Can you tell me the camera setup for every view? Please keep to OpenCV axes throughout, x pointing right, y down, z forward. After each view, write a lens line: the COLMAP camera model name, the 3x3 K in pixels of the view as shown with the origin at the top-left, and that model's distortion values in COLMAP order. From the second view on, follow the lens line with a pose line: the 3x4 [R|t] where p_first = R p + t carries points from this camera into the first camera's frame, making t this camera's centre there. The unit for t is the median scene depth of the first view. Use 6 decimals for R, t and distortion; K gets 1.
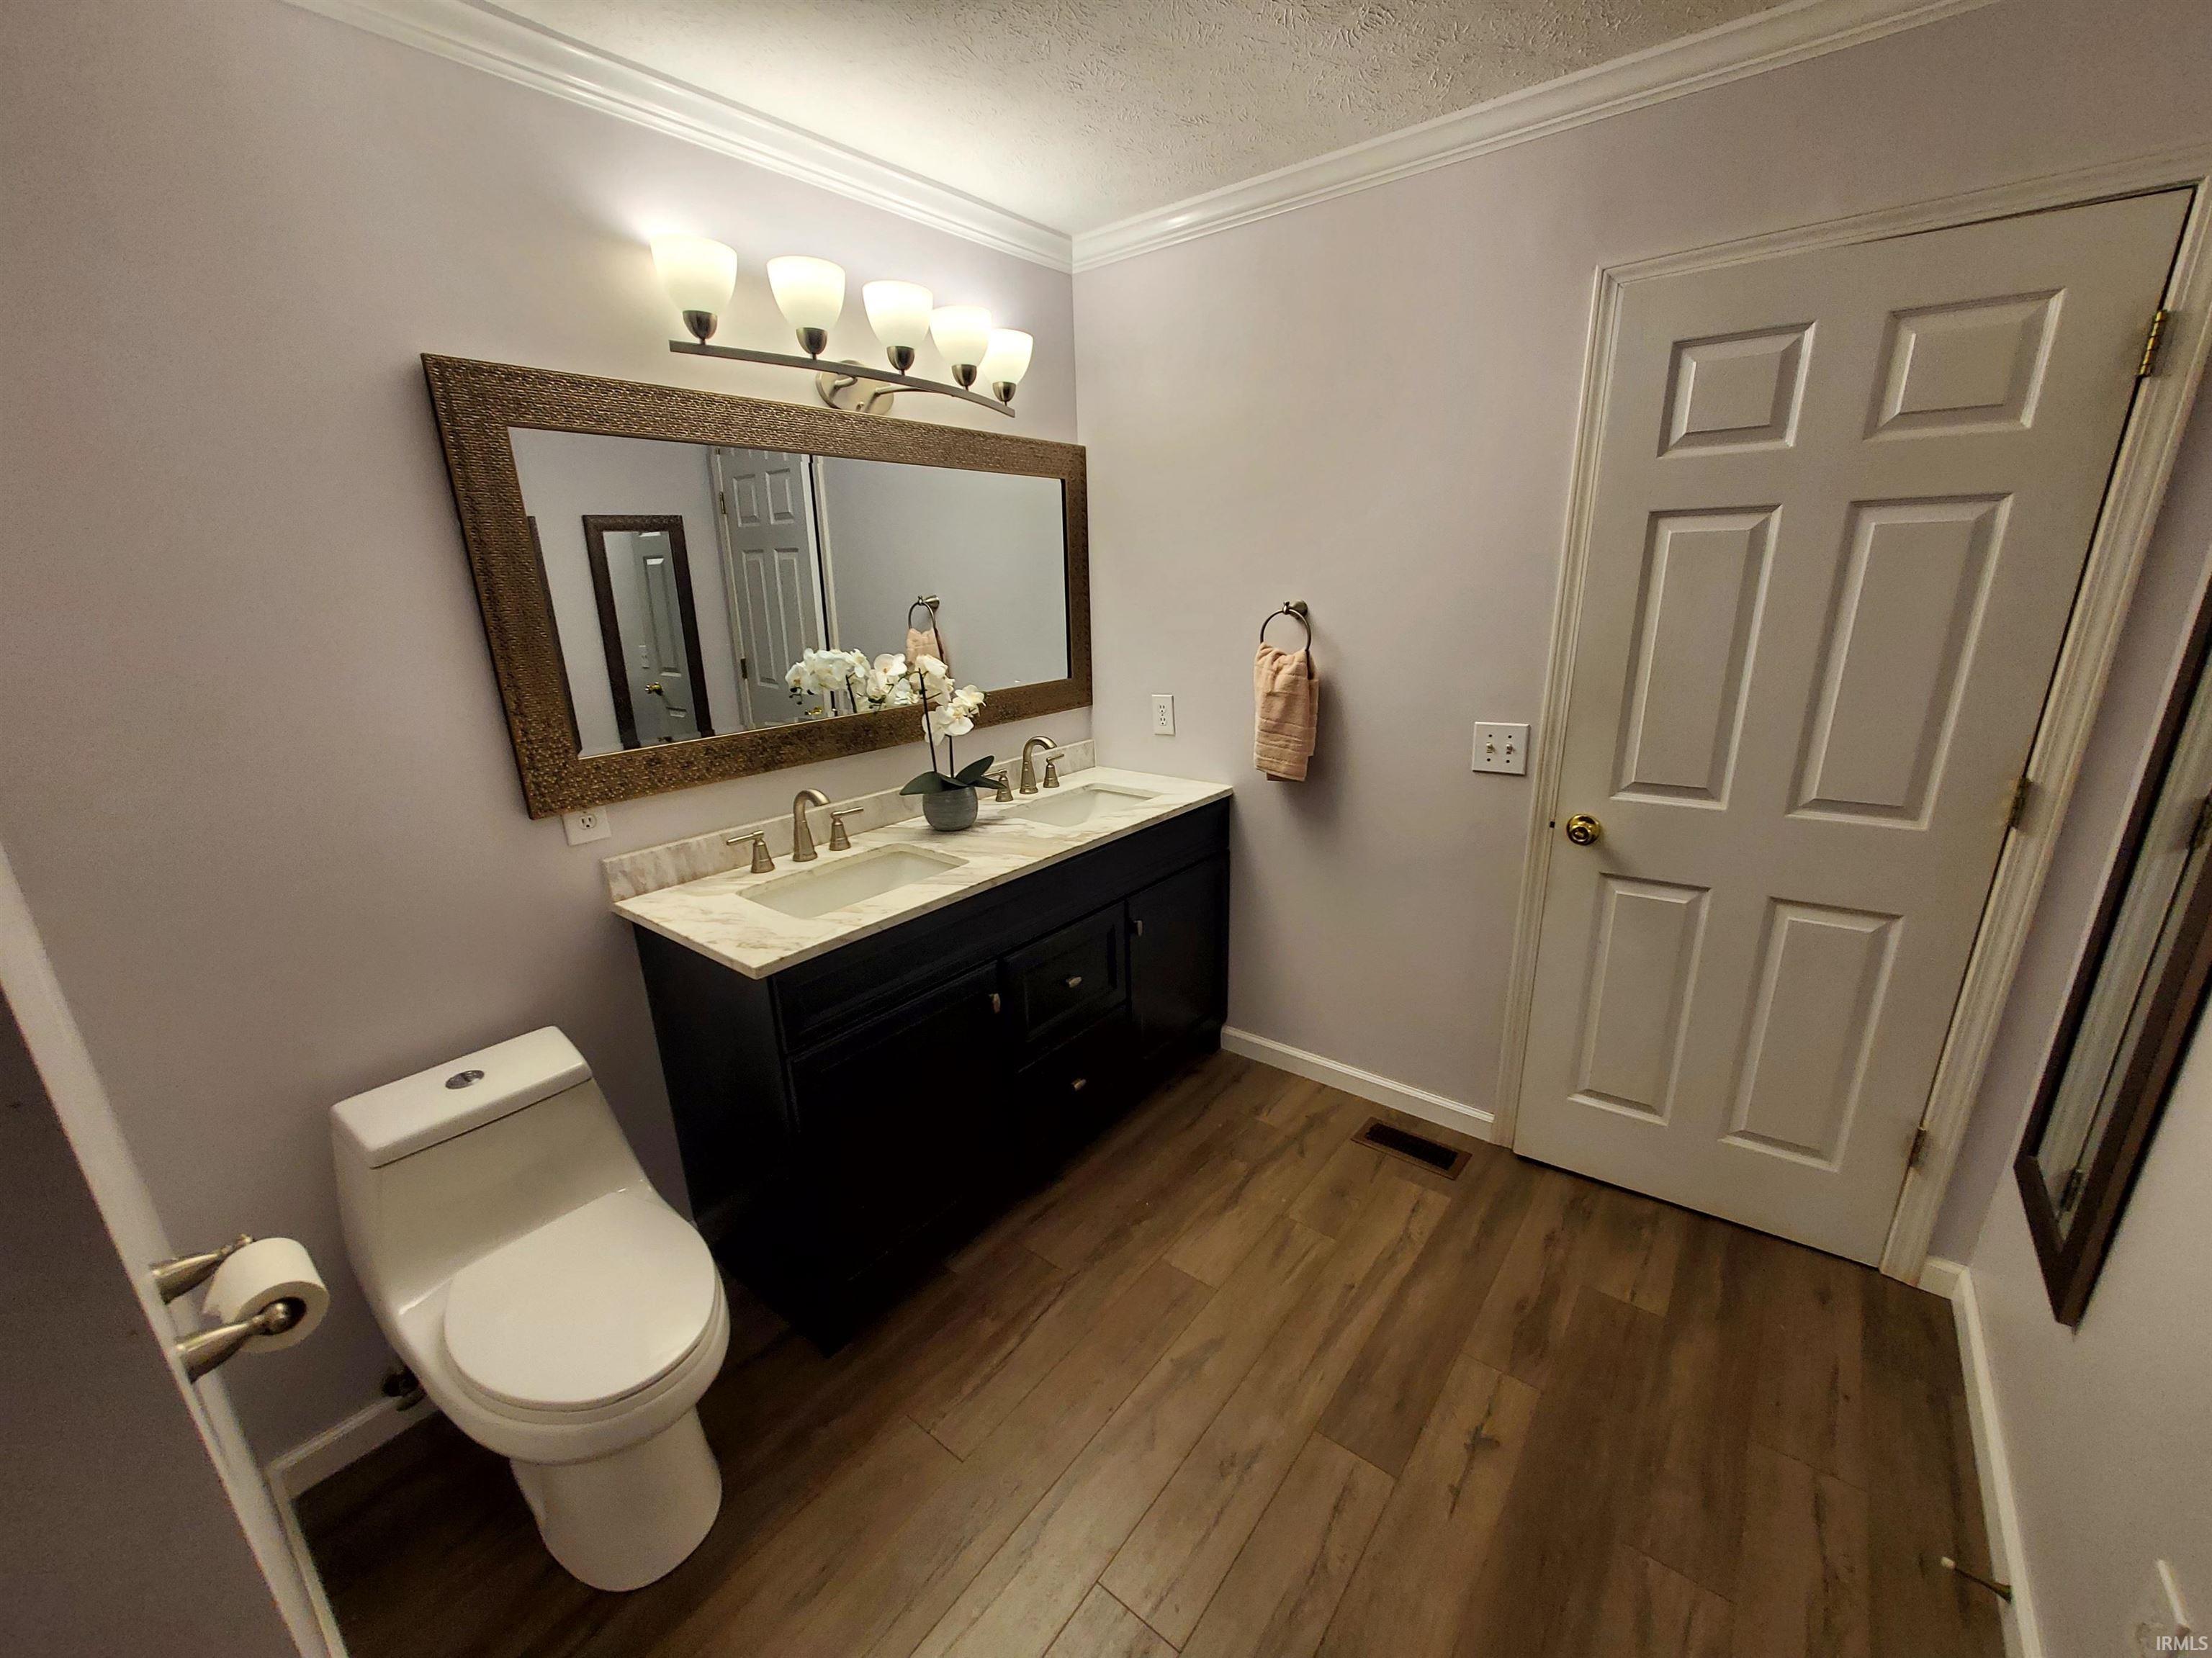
lens RADIAL K [[880.6, 0, 1112.4], [0, 880.6, 845.2], [0, 0, 1]] dist [0.000056, -0.001007]
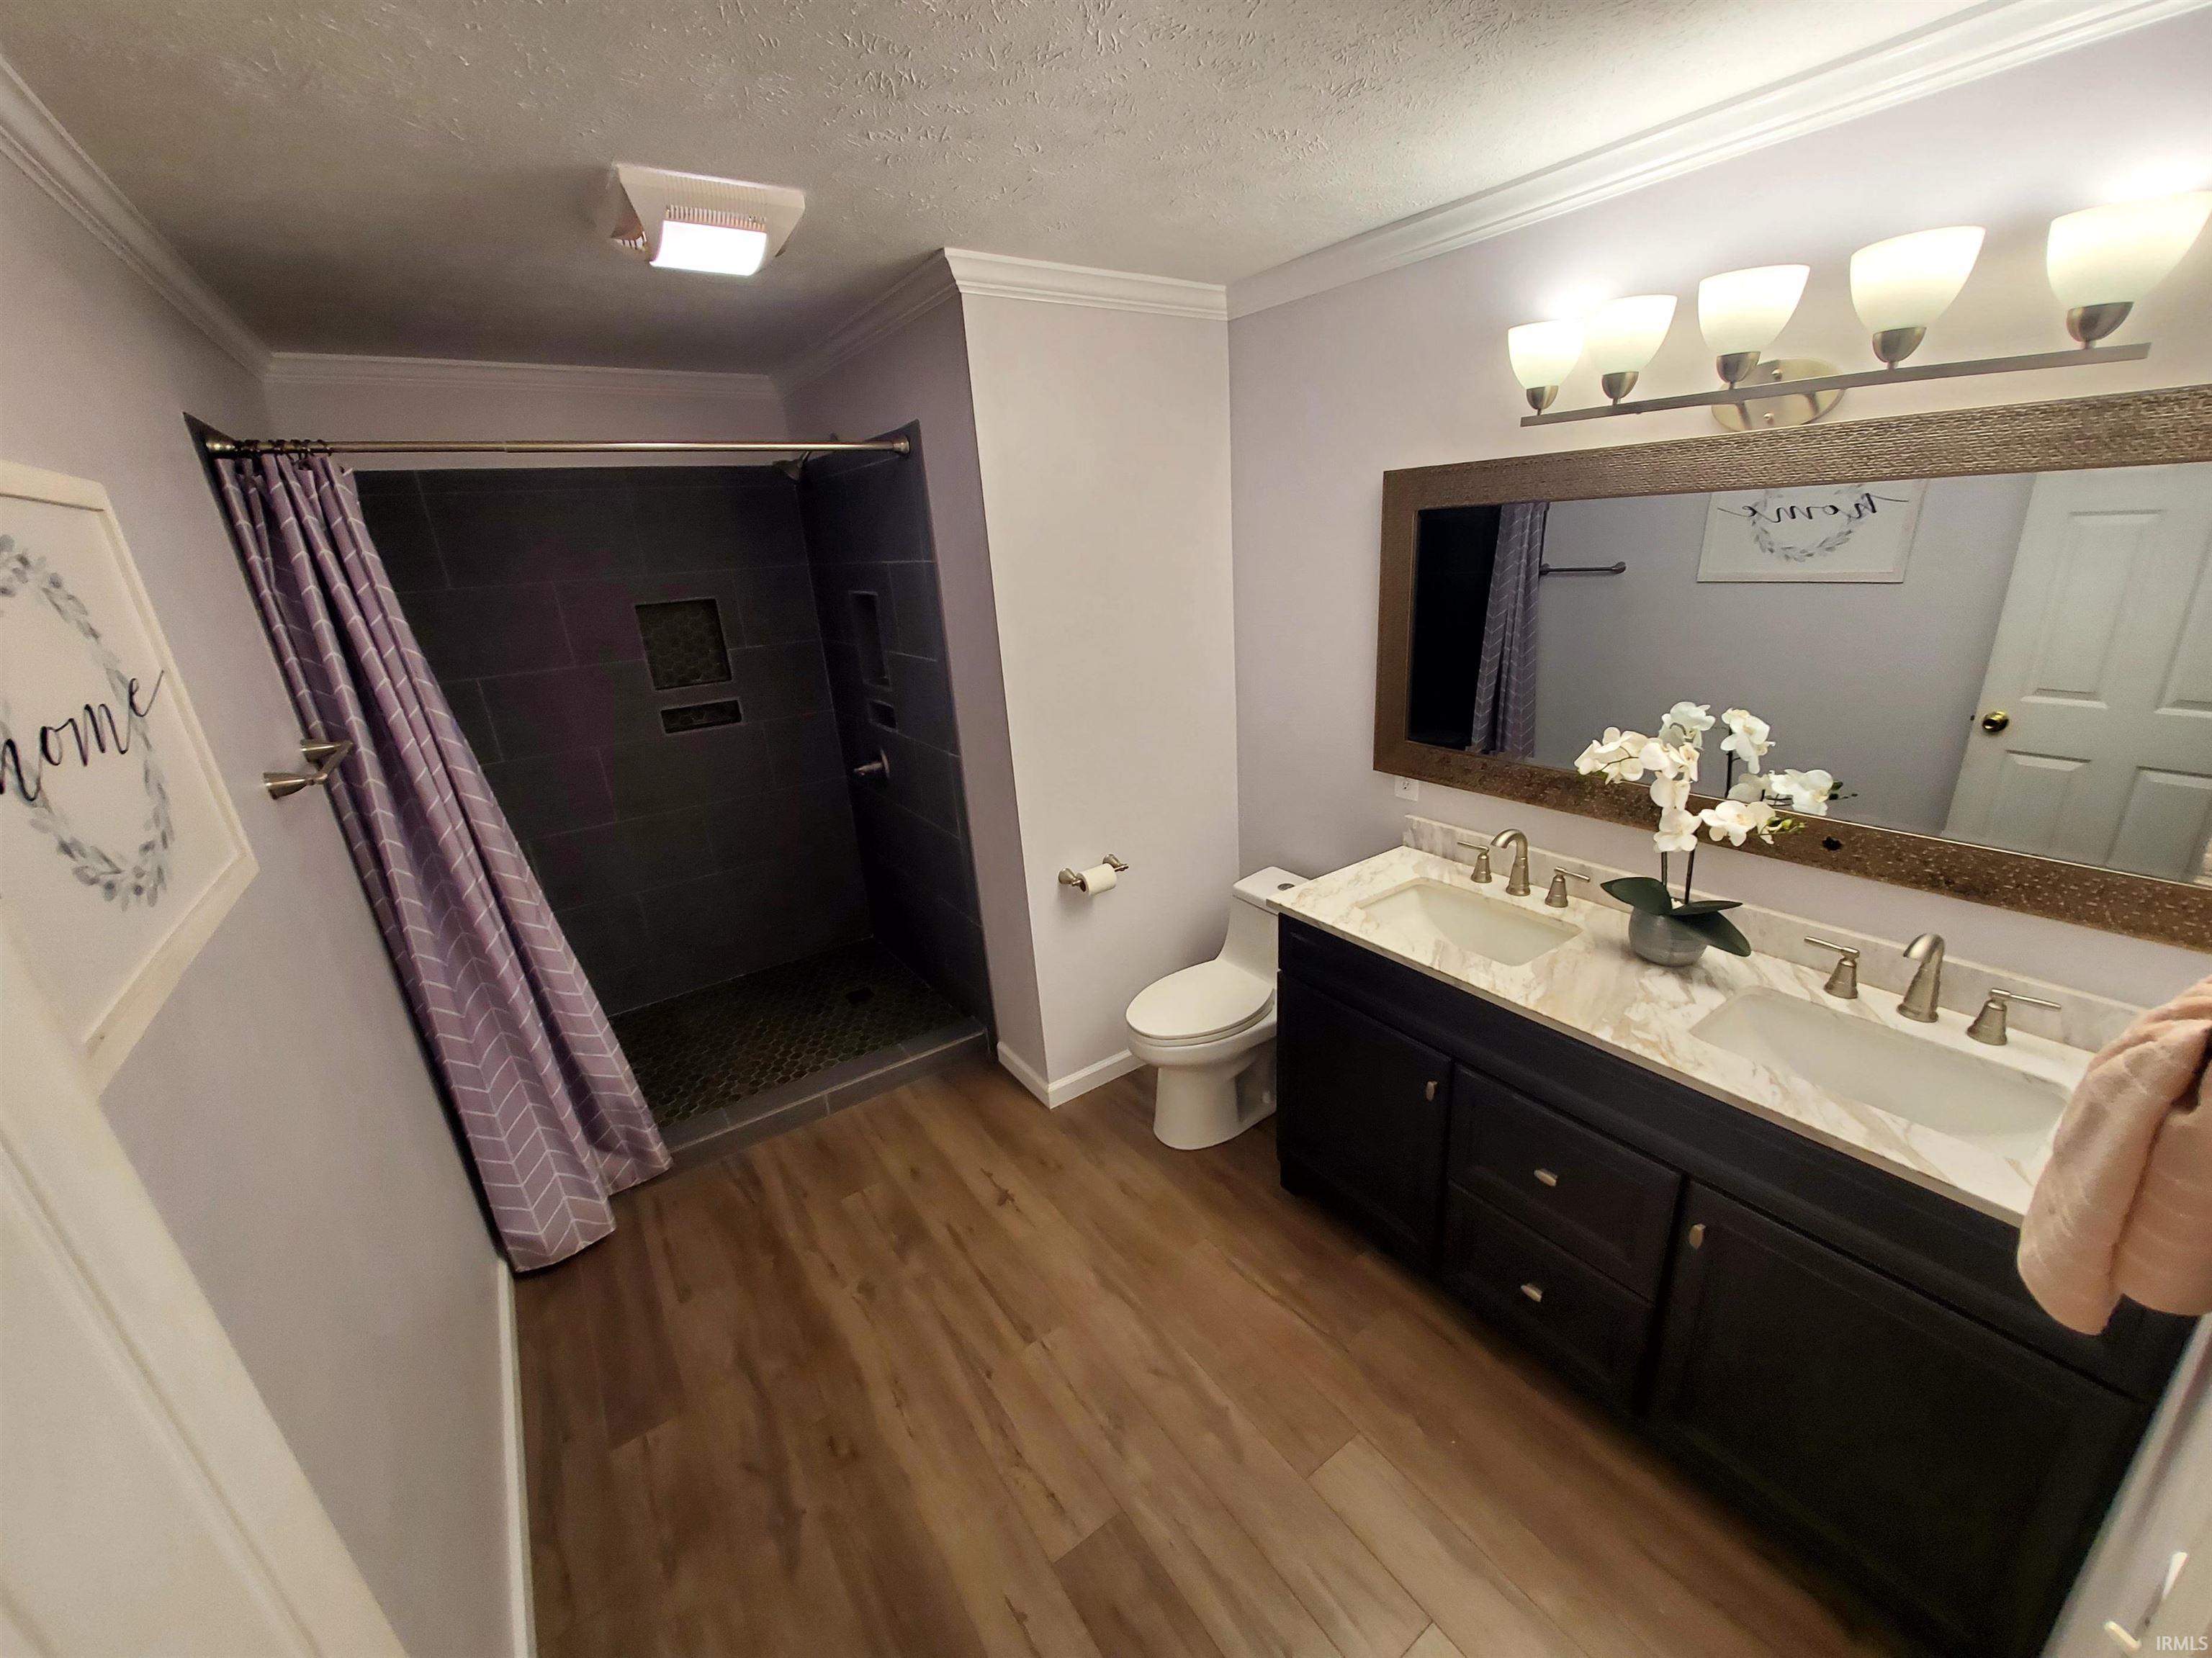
lens RADIAL K [[880.6, 0, 1155.3], [0, 880.6, 847.6], [0, 0, 1]] dist [0.000056, -0.001007]
pose [[-0.262260, 0.363548, -0.893897, 0.752438], [-0.230382, 0.875948, 0.423840, -0.416009], [0.937093, 0.317094, -0.145971, 0.813801]]
